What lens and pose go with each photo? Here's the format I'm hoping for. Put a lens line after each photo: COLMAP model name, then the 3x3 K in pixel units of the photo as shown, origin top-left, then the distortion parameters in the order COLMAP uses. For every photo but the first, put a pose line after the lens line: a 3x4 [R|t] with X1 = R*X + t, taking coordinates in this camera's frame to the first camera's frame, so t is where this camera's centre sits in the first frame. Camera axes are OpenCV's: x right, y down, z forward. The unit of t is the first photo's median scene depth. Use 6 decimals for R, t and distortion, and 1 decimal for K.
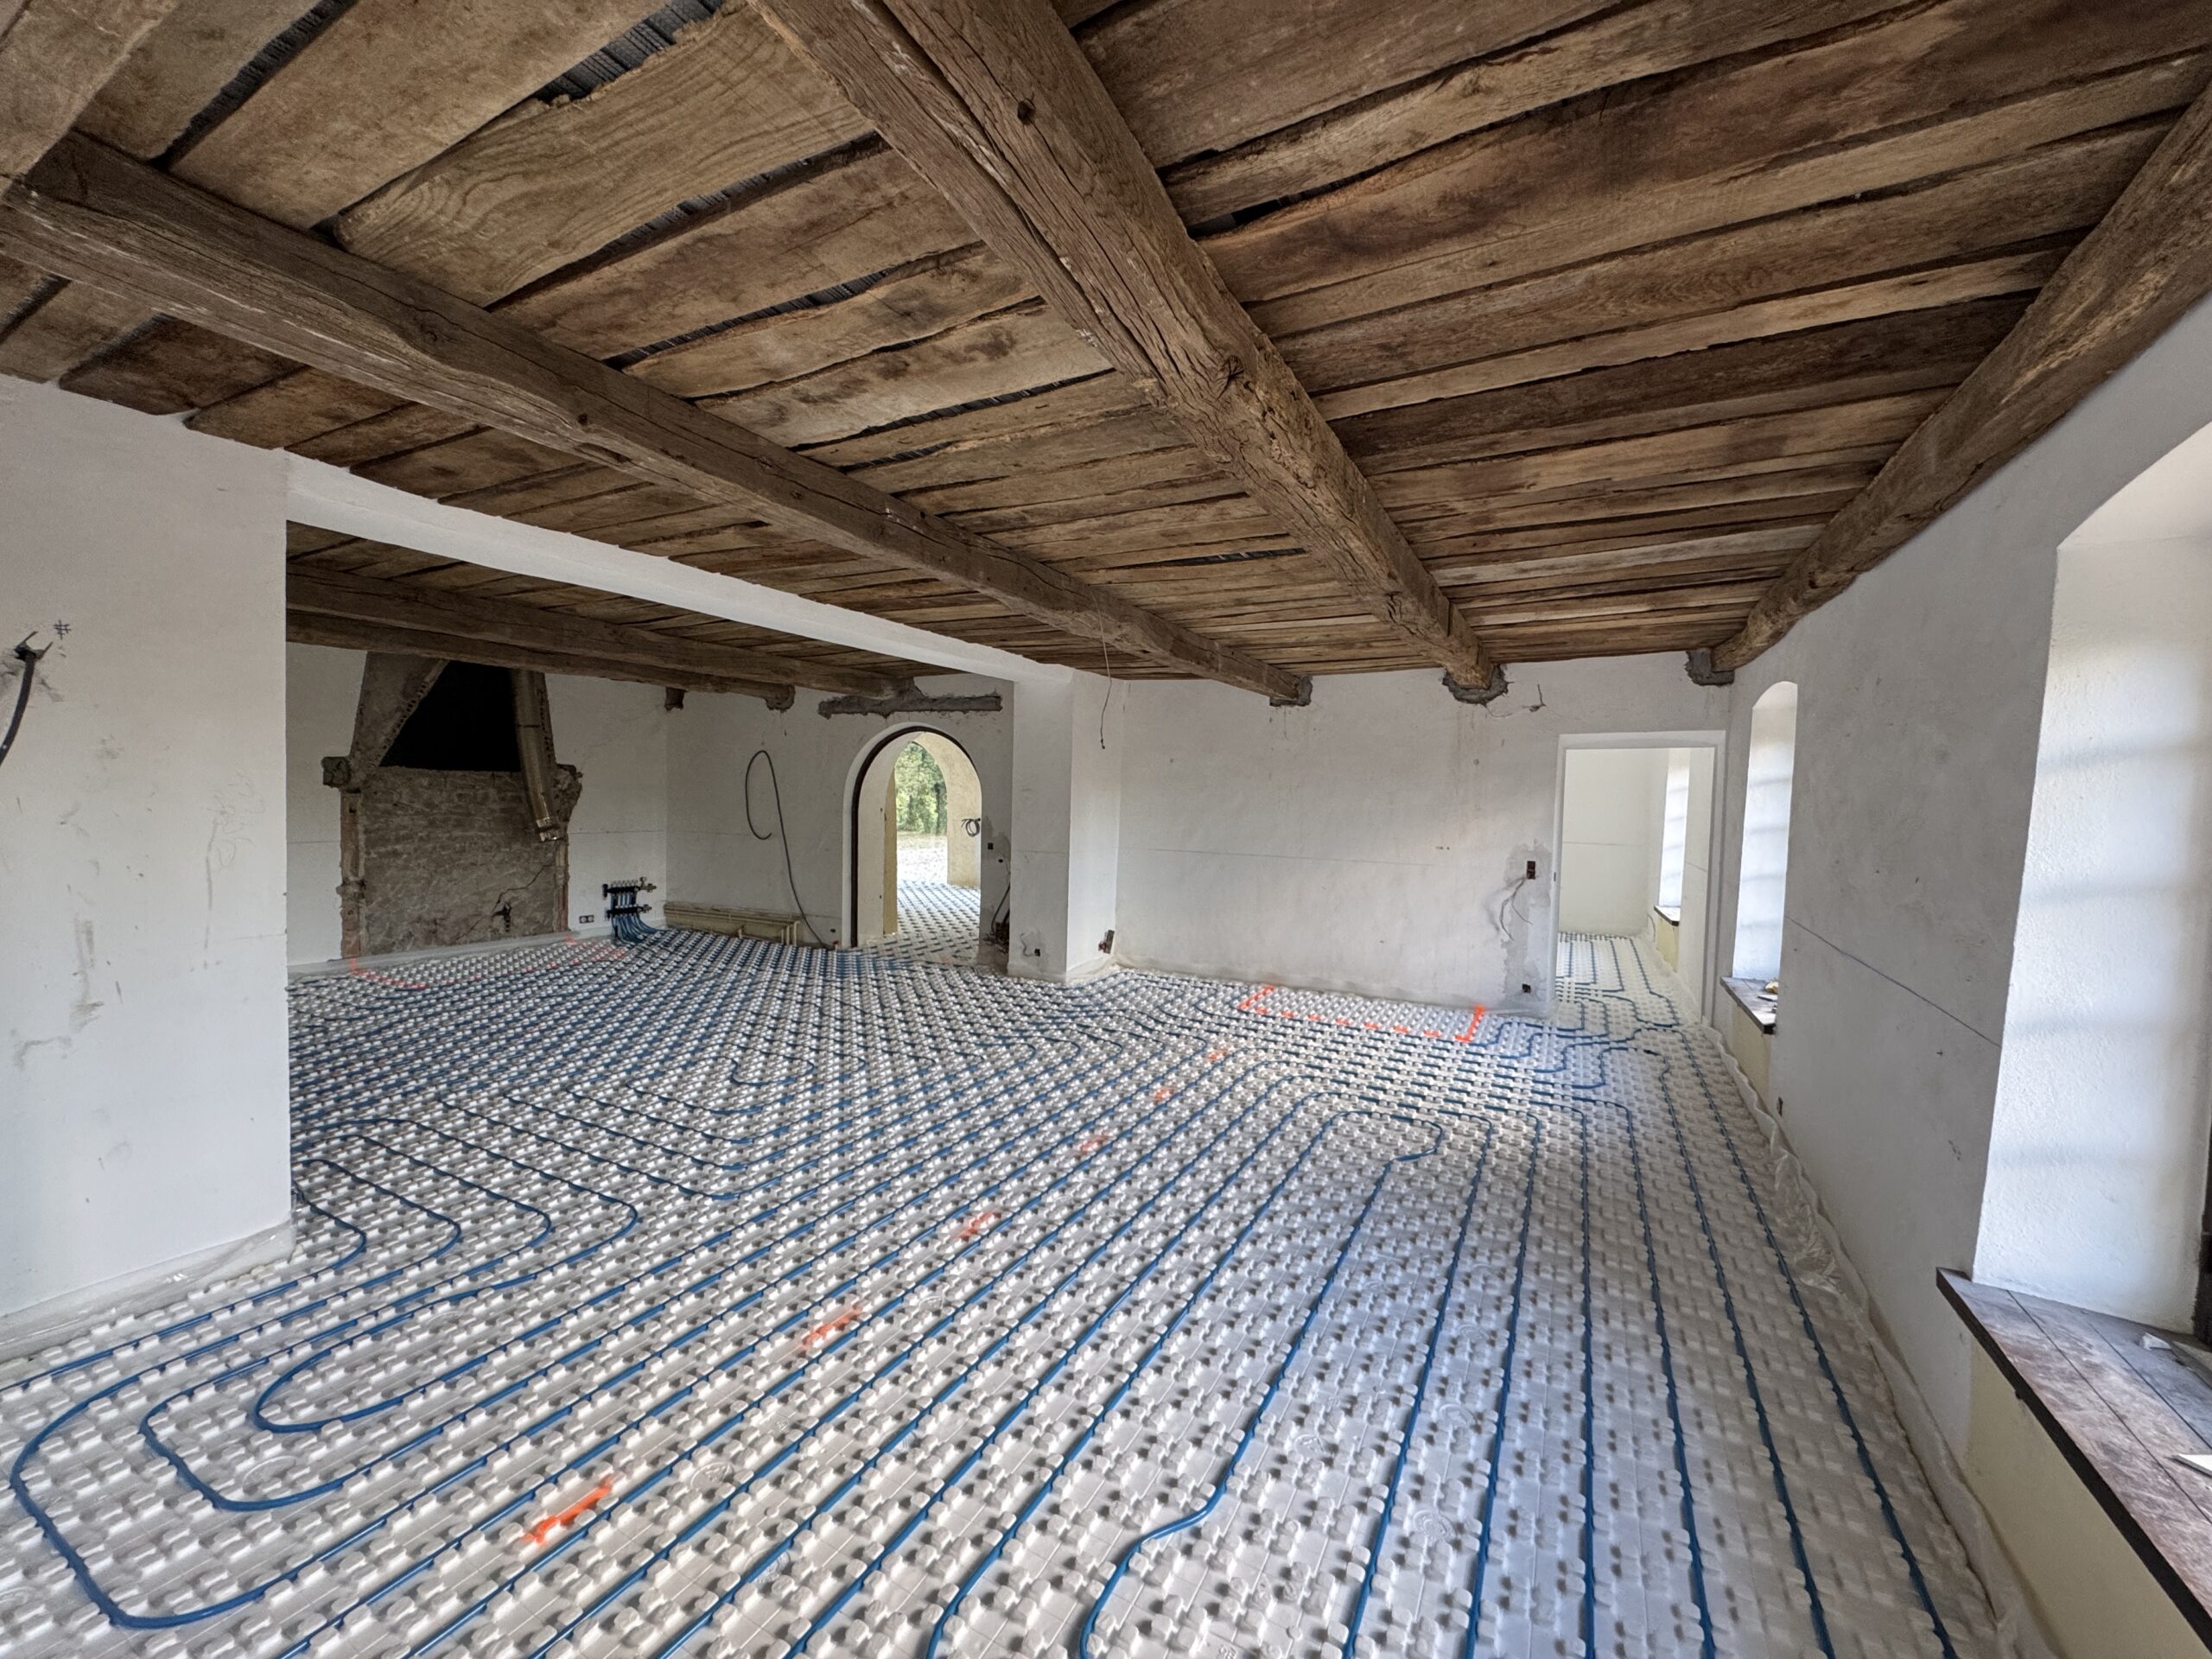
lens RADIAL K [[878.6, 0, 1103.0], [0, 878.6, 824.2], [0, 0, 1]] dist [-0.006870, 0.000151]
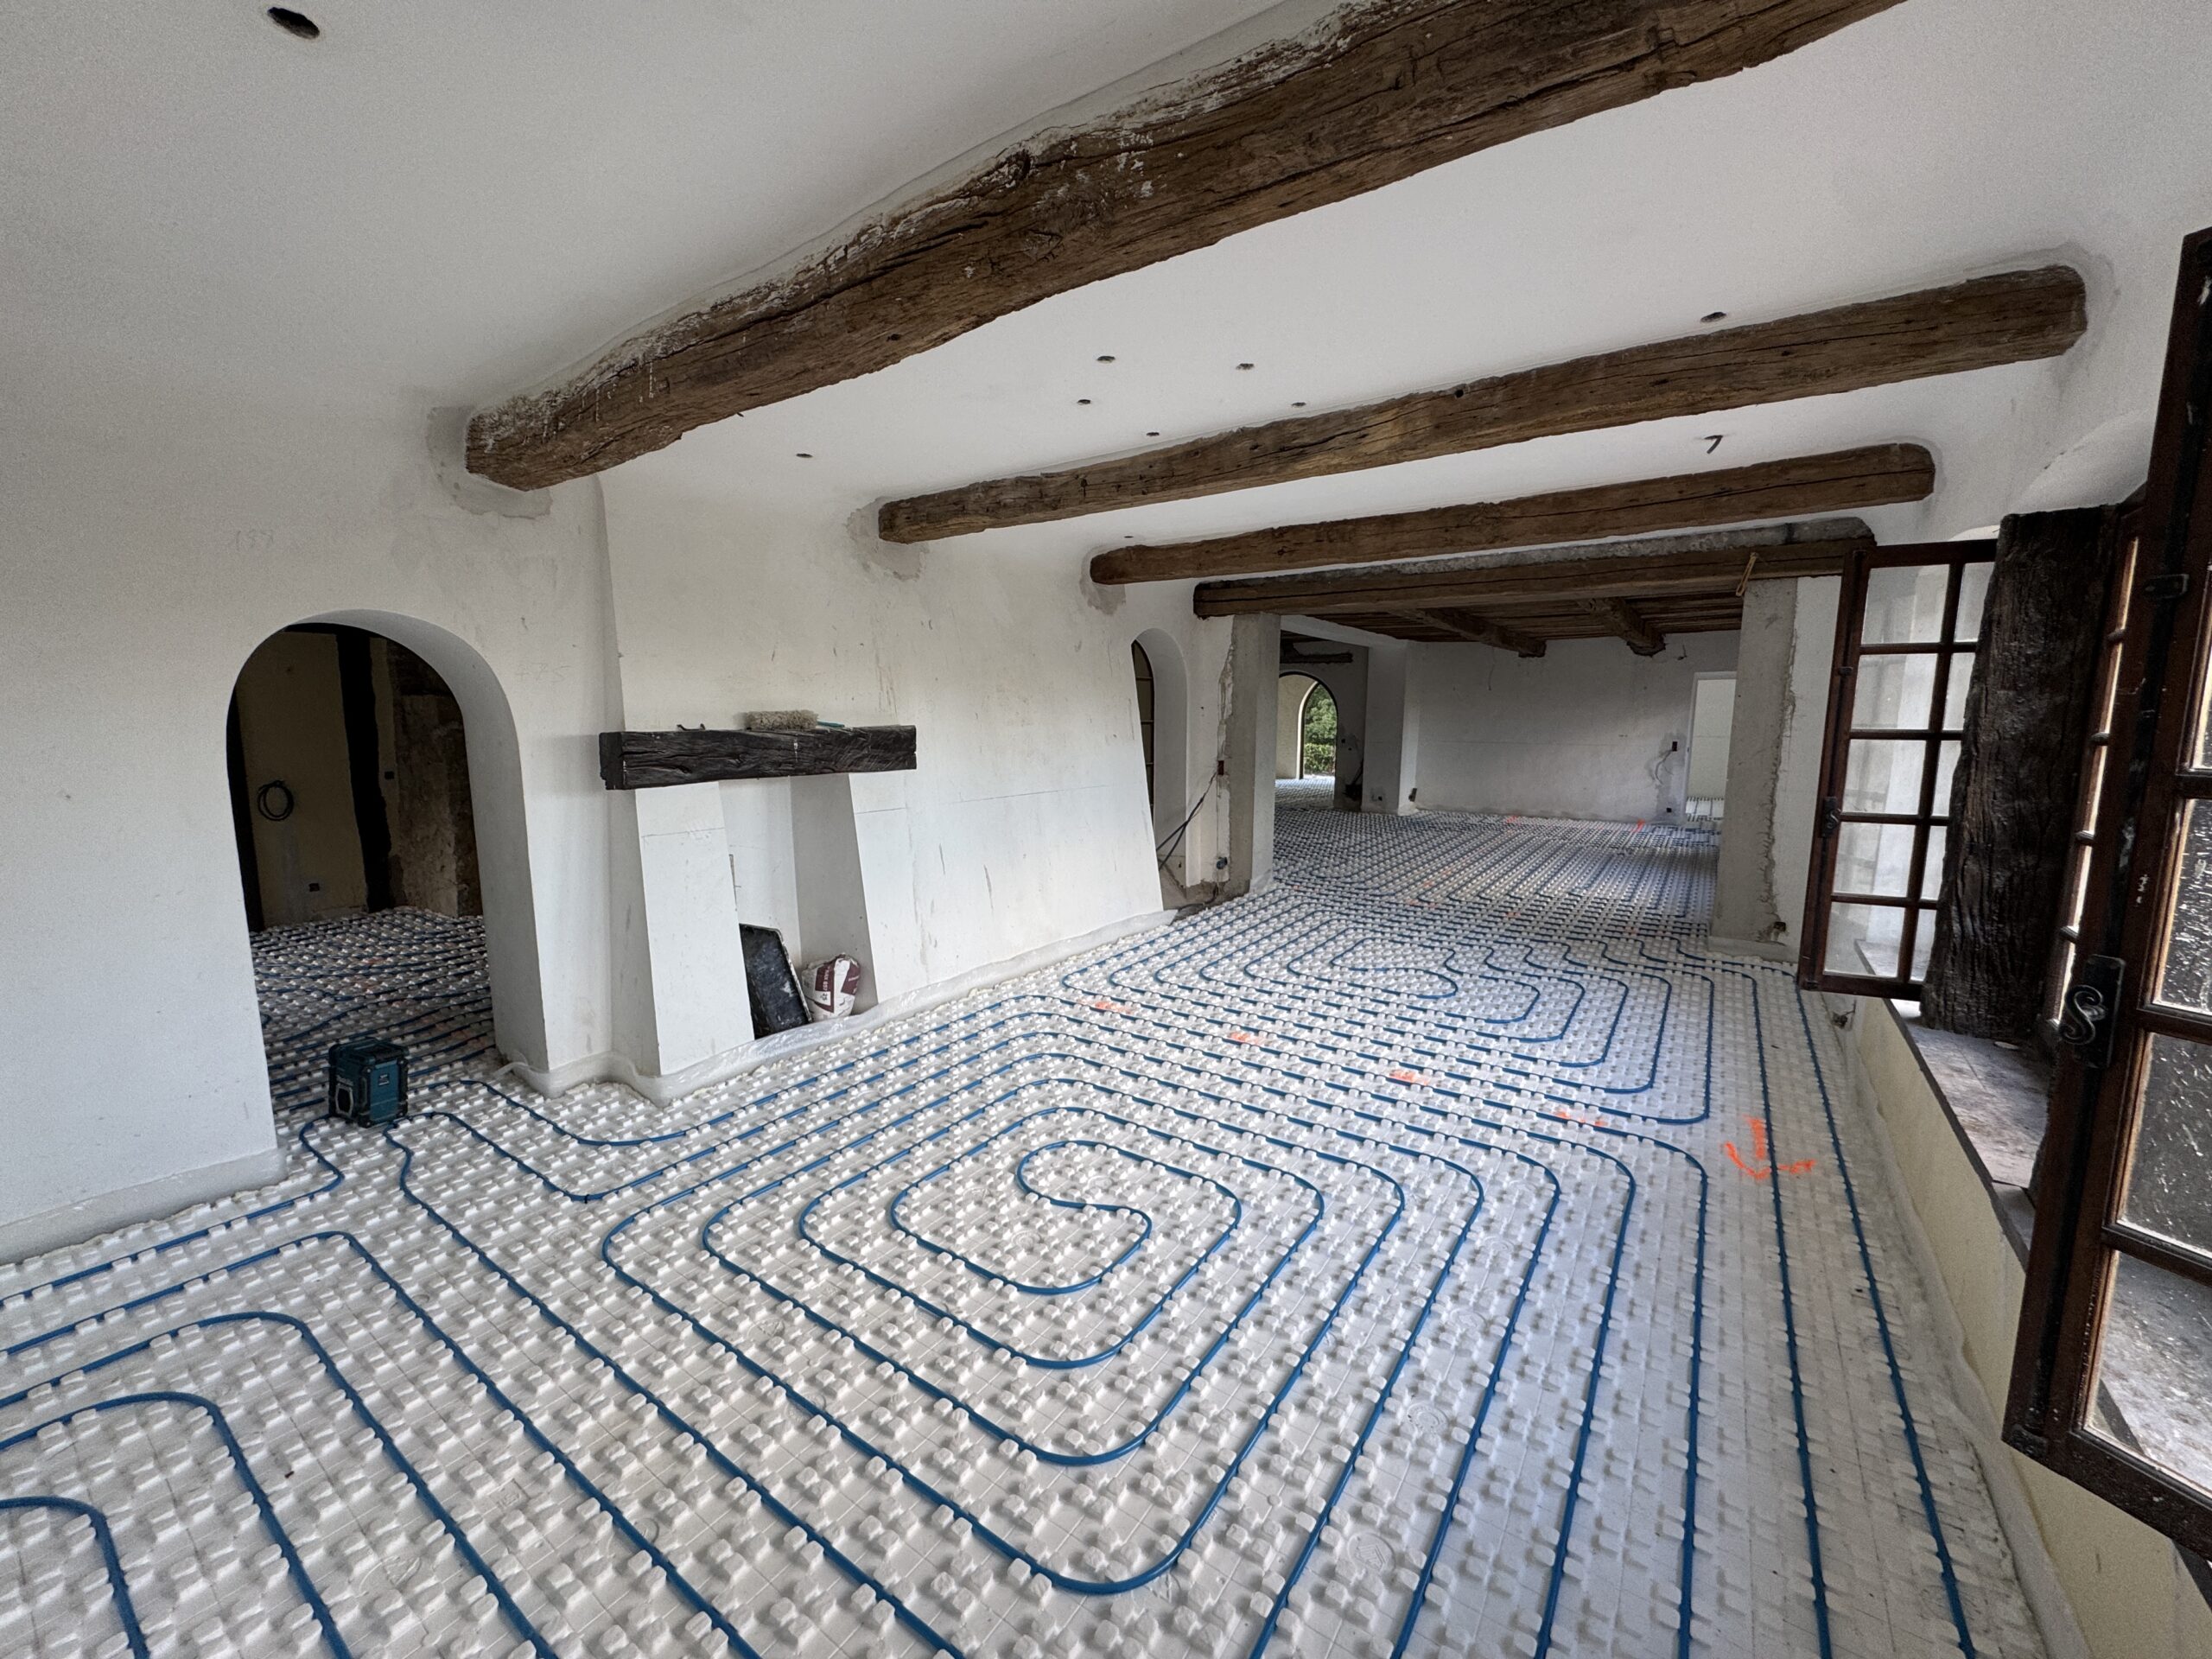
lens RADIAL K [[878.6, 0, 1113.0], [0, 878.6, 825.3], [0, 0, 1]] dist [-0.006870, 0.000151]
pose [[0.994499, -0.007024, -0.104506, -0.446411], [0.016725, 0.995596, 0.092240, 0.025335], [0.103398, -0.093481, 0.990237, -0.868472]]
